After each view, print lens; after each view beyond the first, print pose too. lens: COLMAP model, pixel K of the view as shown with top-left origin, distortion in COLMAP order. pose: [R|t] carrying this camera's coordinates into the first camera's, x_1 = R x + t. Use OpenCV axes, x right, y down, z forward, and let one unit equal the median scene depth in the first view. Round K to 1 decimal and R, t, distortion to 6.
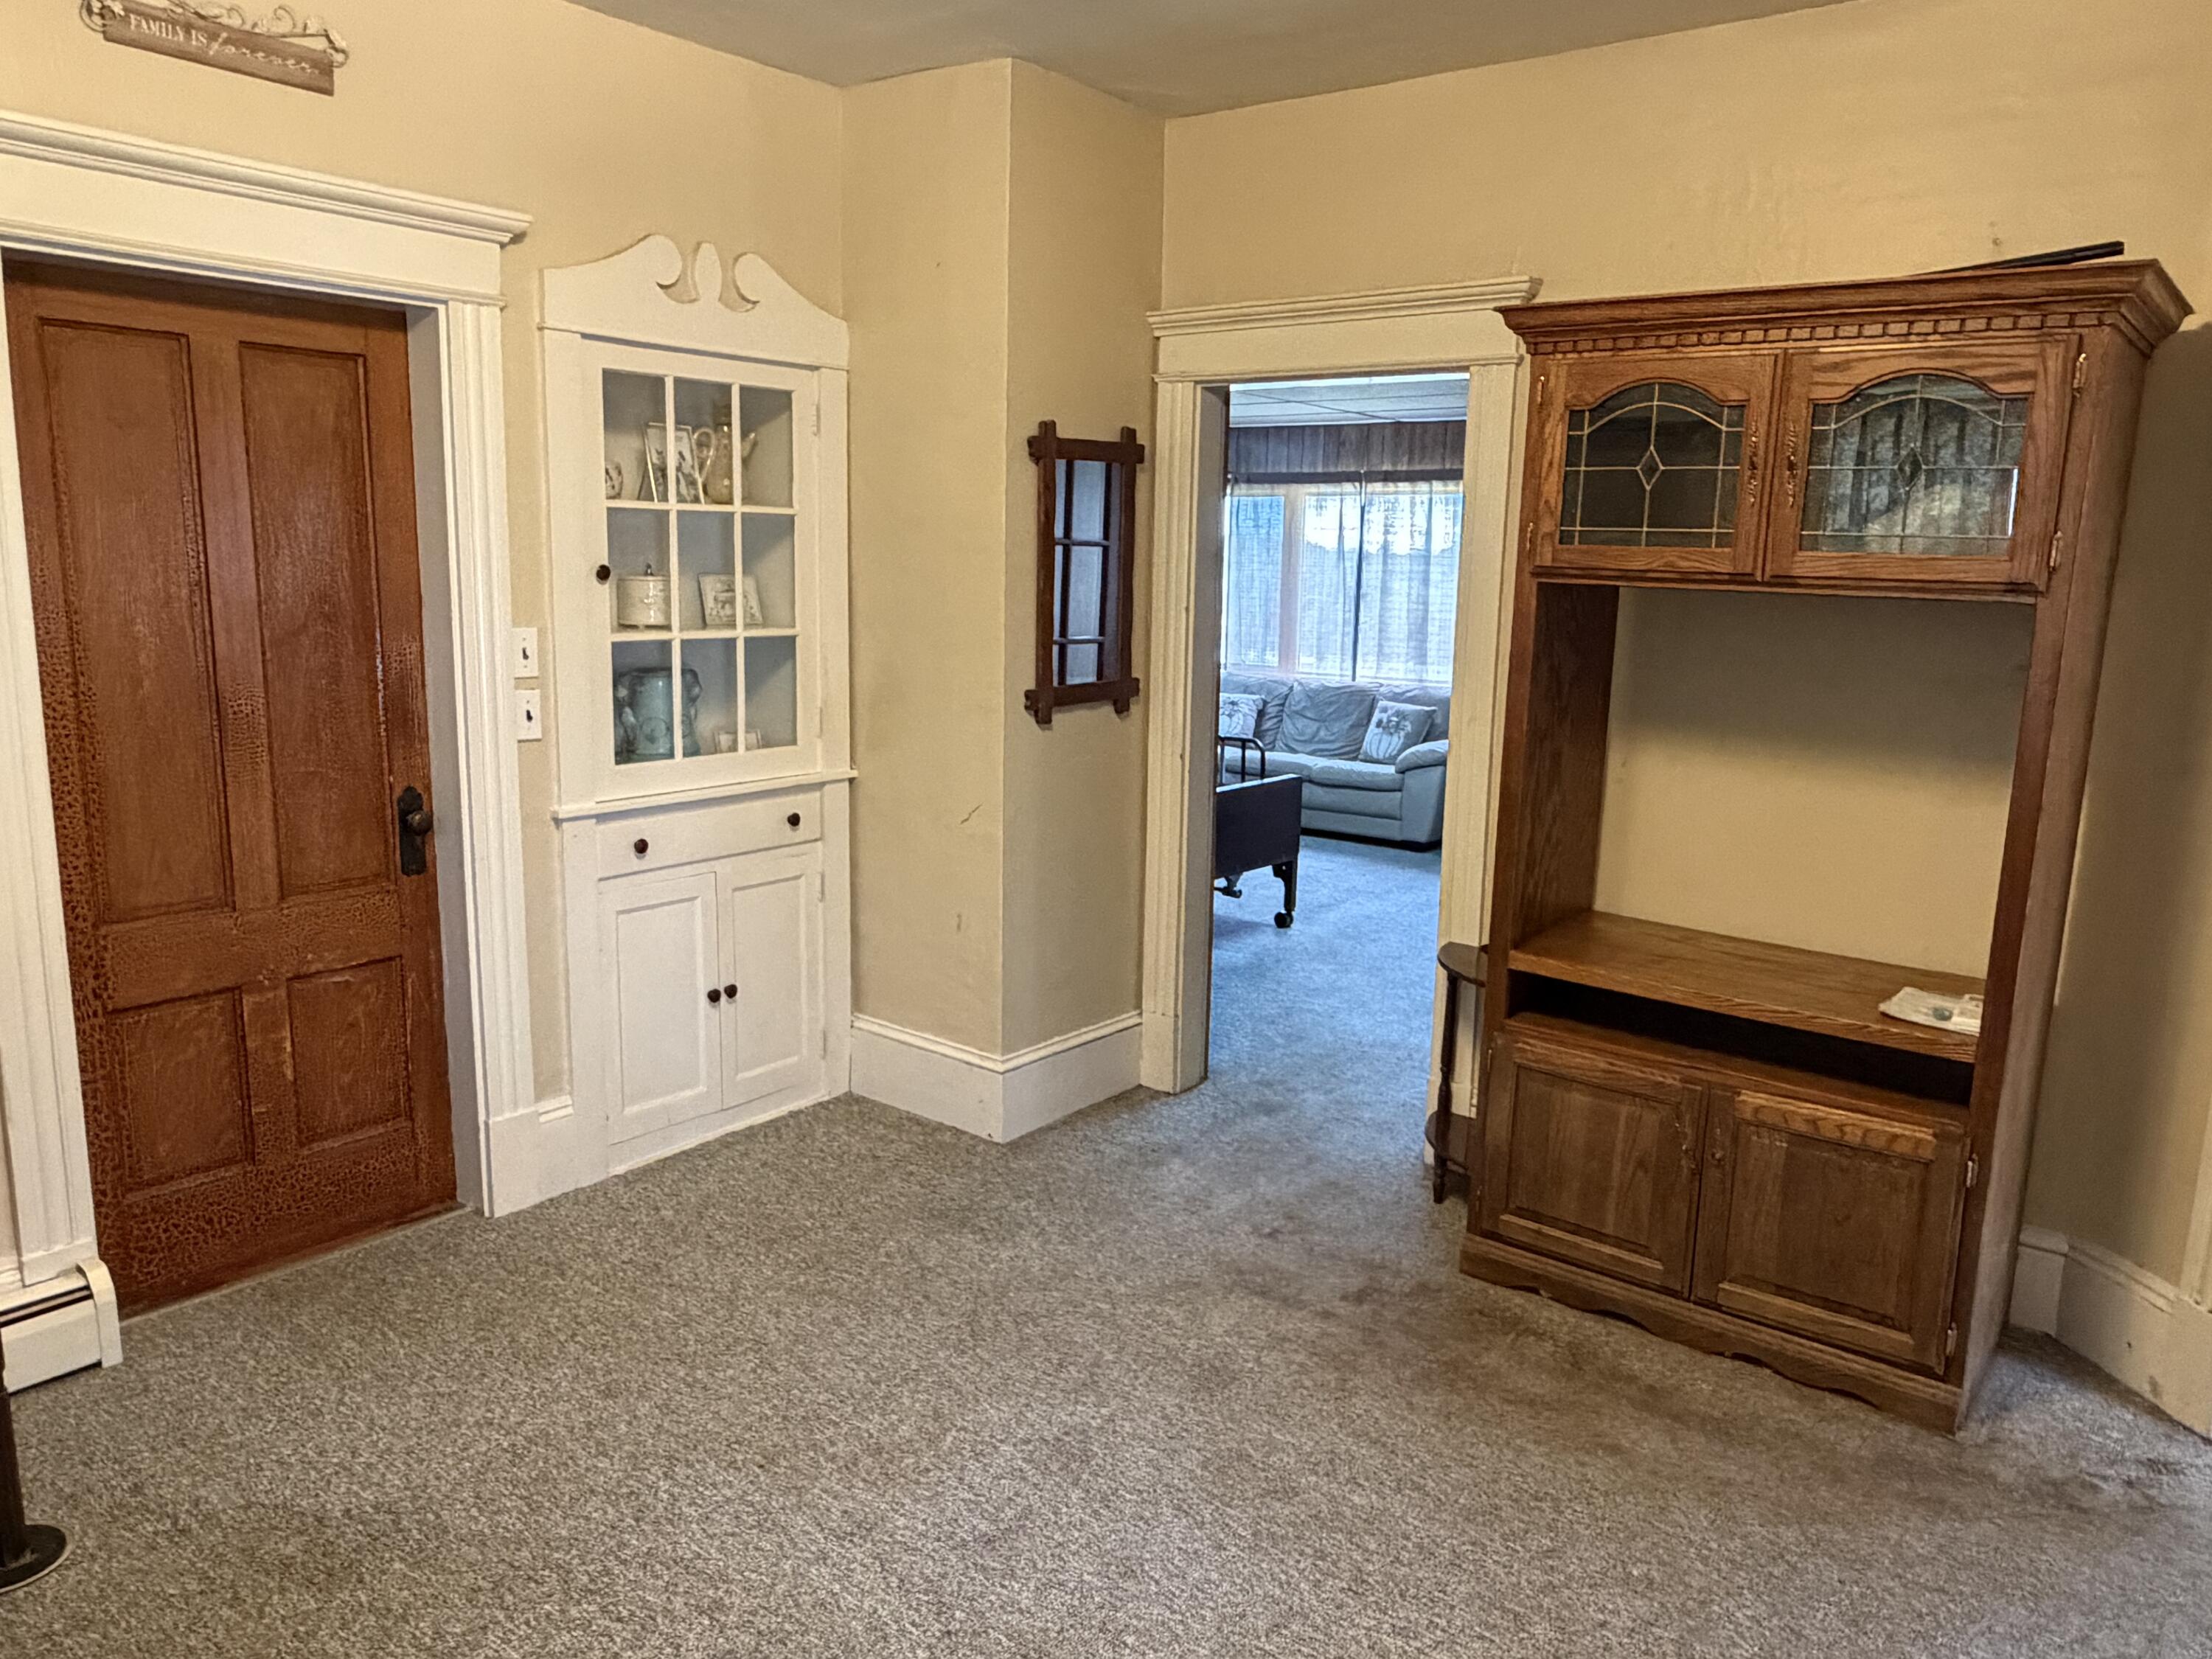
lens RADIAL K [[1566.9, 0, 1104.2], [0, 1566.9, 832.3], [0, 0, 1]] dist [0.019853, -0.015295]
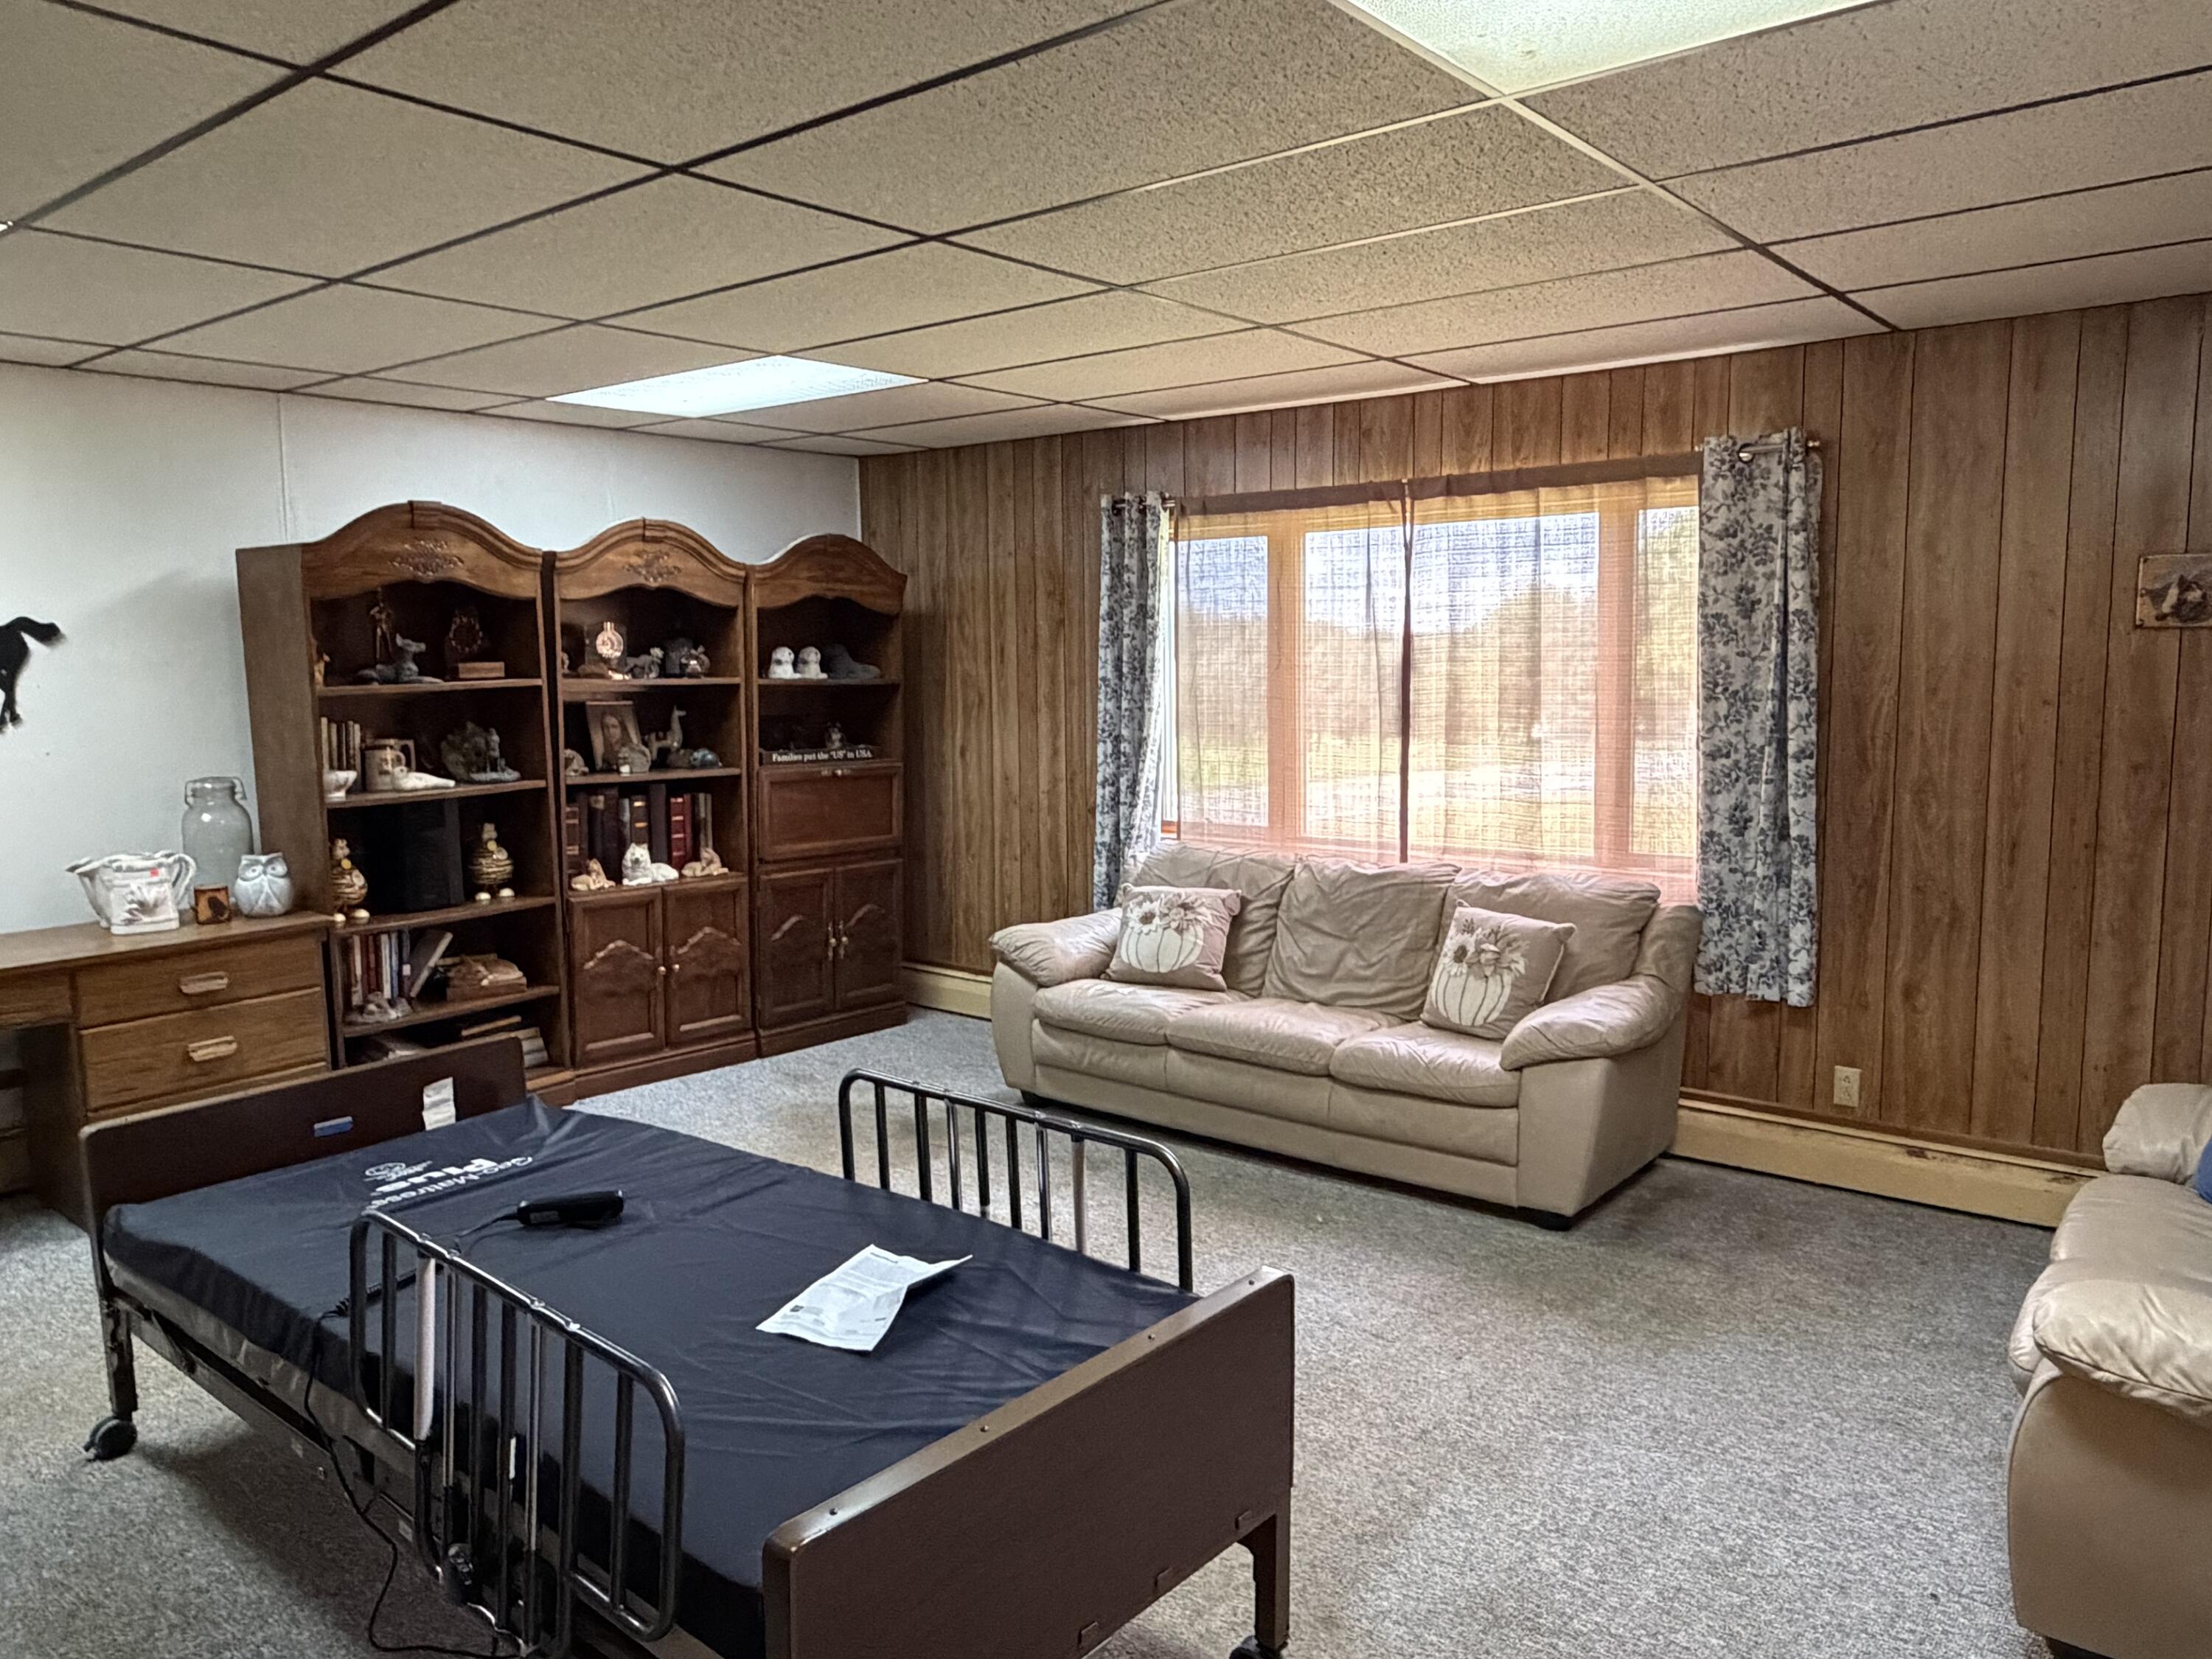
lens RADIAL K [[1566.9, 0, 1110.2], [0, 1566.9, 817.1], [0, 0, 1]] dist [0.019853, -0.015295]
pose [[0.999417, -0.027511, -0.020212, 0.159967], [0.025890, 0.996731, -0.076529, -0.170064], [0.022251, 0.075961, 0.996862, 1.060418]]
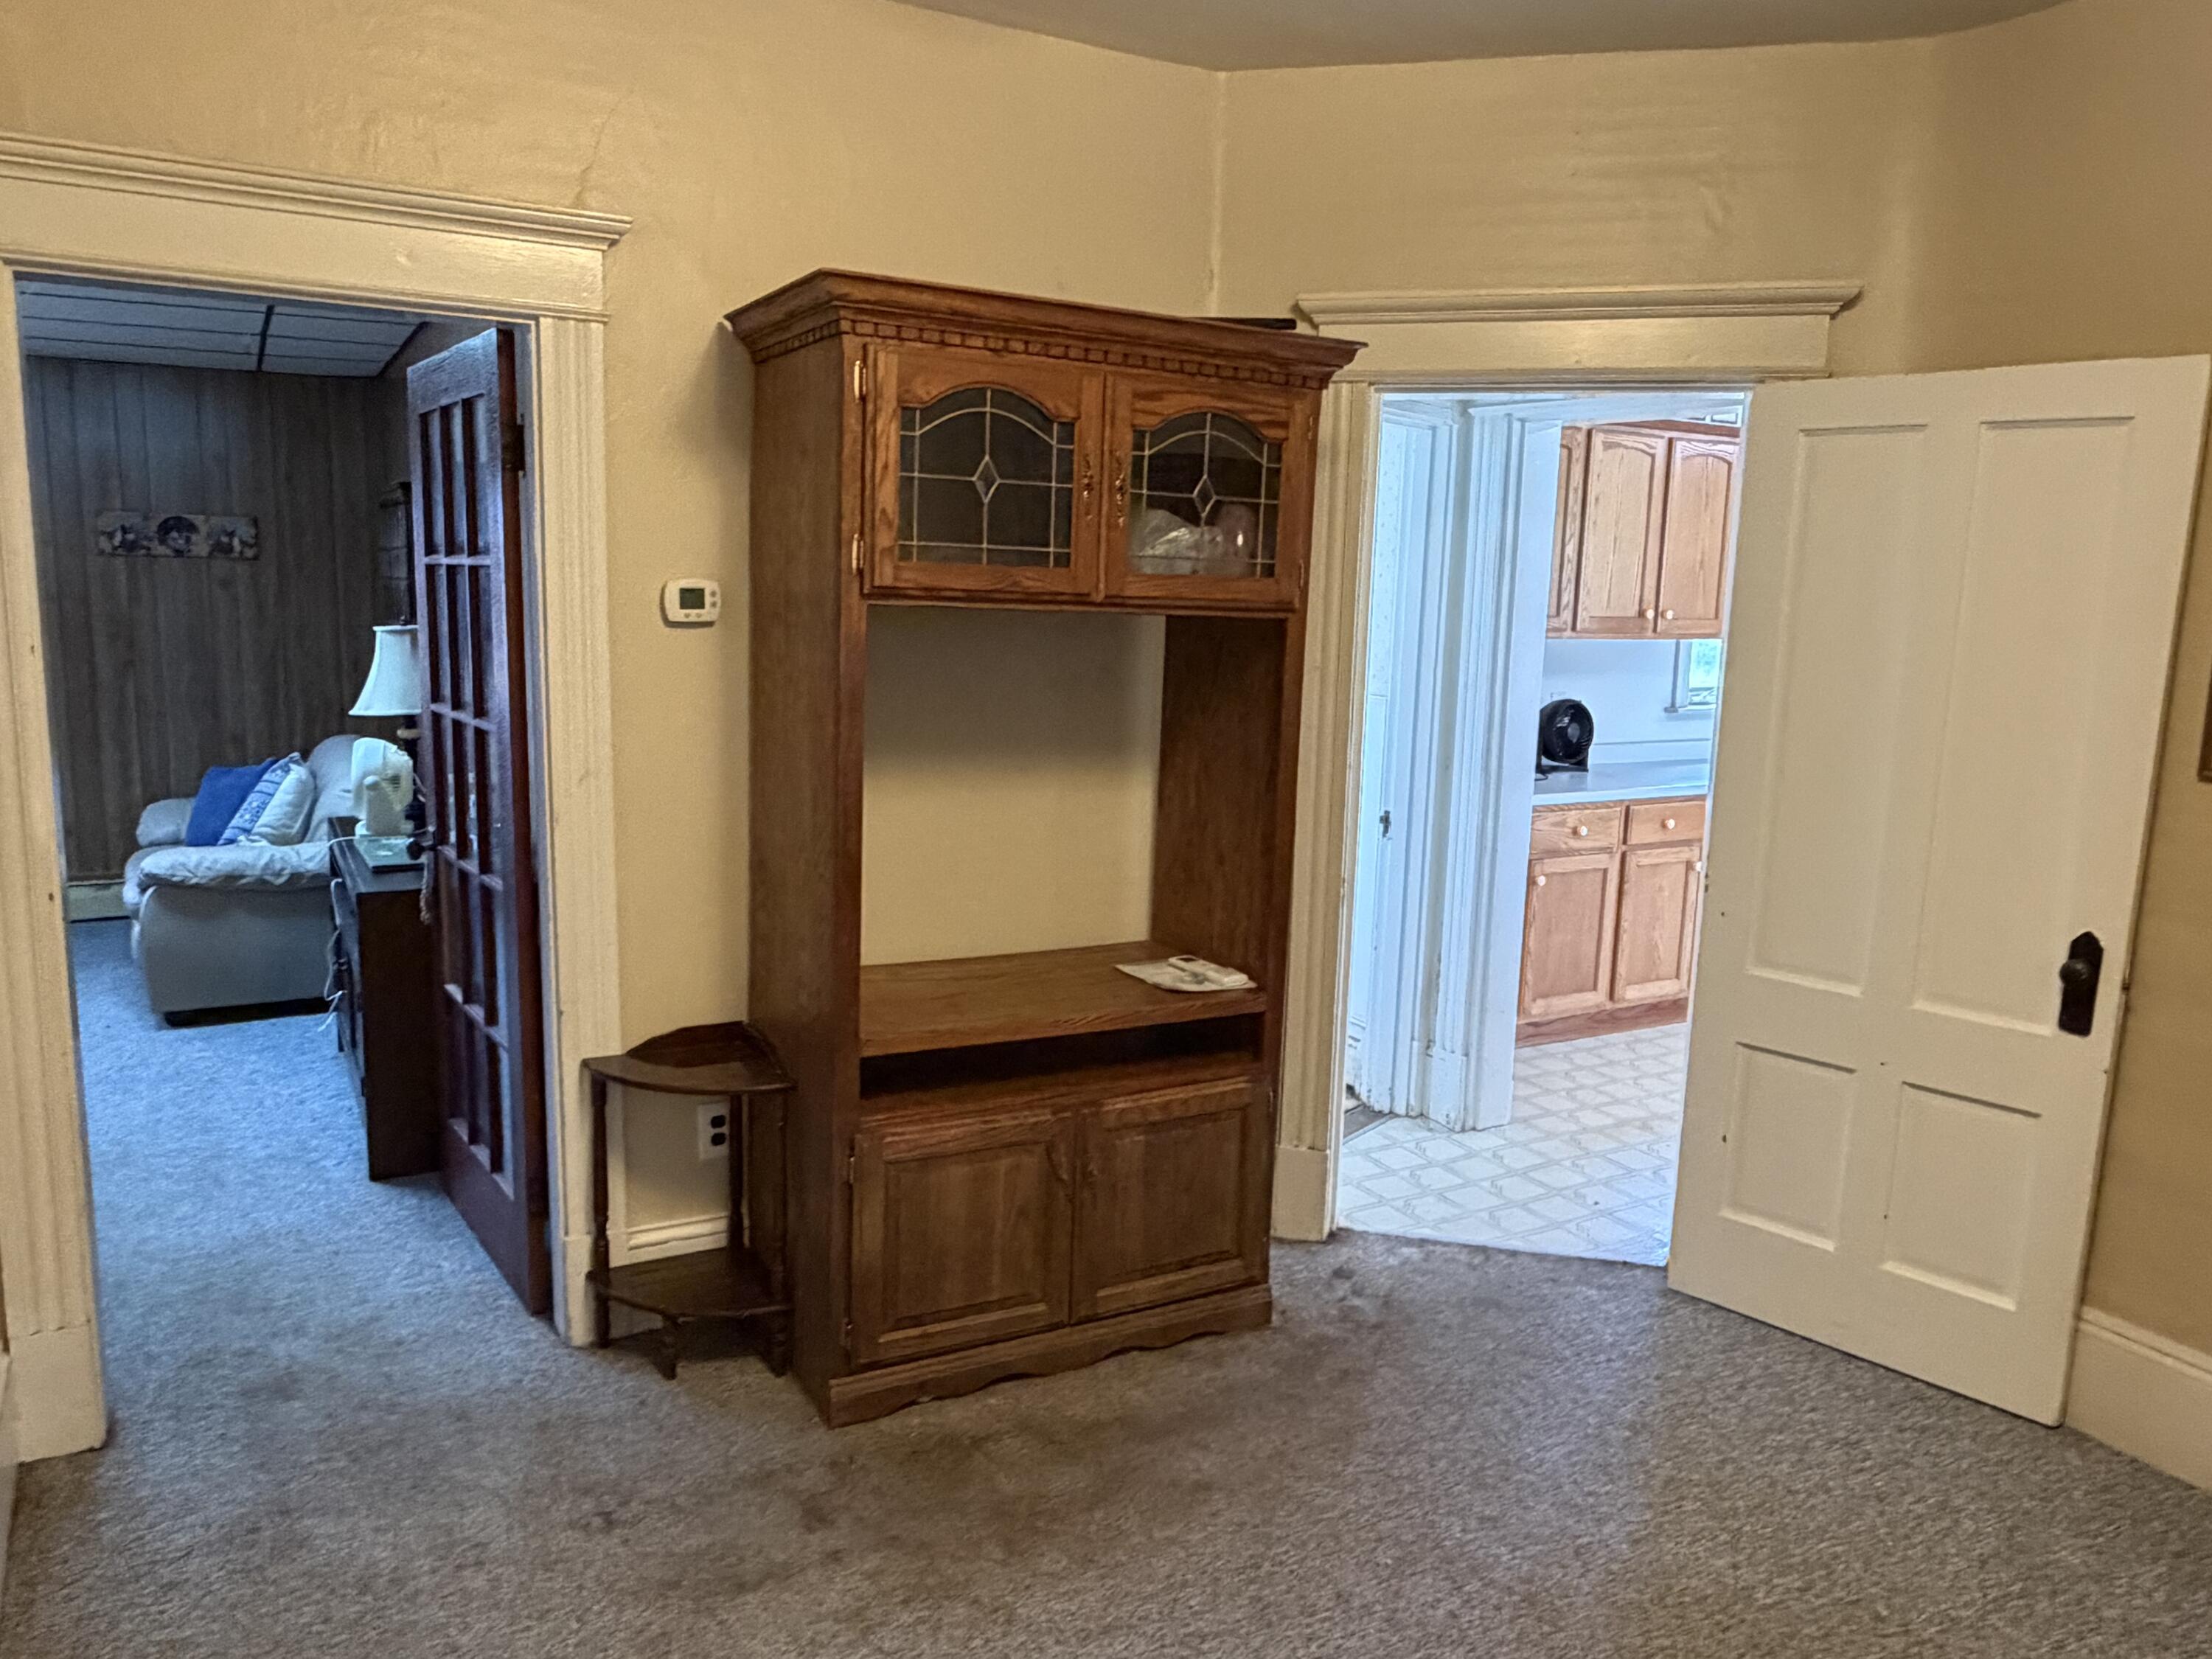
lens RADIAL K [[1566.9, 0, 1120.4], [0, 1566.9, 840.4], [0, 0, 1]] dist [0.019853, -0.015295]
pose [[0.384751, -0.162310, 0.908638, -0.361107], [0.142803, 0.983032, 0.115131, -0.087264], [-0.911907, 0.085459, 0.401401, 0.423974]]
